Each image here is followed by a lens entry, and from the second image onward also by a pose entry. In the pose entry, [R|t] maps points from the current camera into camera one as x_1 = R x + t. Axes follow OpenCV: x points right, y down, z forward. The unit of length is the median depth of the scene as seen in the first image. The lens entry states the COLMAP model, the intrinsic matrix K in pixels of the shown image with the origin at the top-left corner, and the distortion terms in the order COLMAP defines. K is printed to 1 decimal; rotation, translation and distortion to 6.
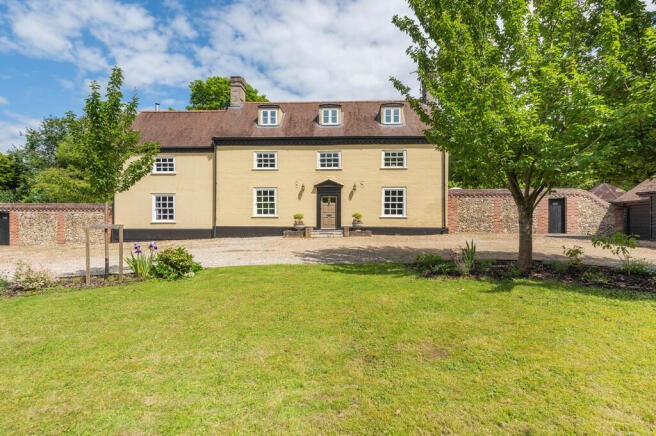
lens RADIAL K [[307.0, 0, 330.1], [0, 307.0, 220.1], [0, 0, 1]] dist [0.005134, -0.000943]
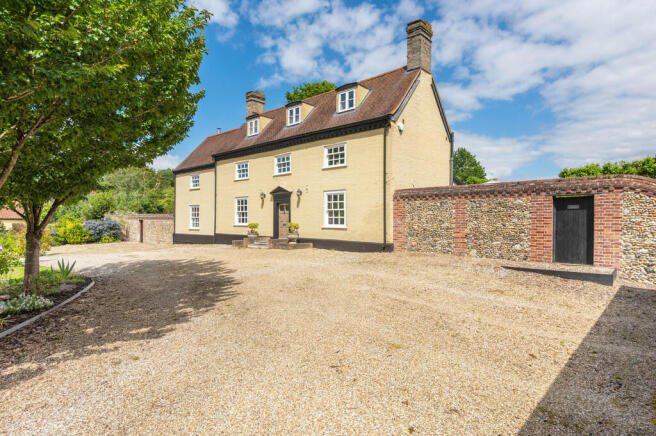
lens RADIAL K [[371.6, 0, 314.7], [0, 371.6, 233.2], [0, 0, 1]] dist [0.026365, 0.000993]
pose [[0.743352, 0.025263, -0.668424, 0.804632], [-0.014969, 0.999665, 0.021135, -0.014731], [0.668733, -0.005706, 0.743480, 0.230035]]
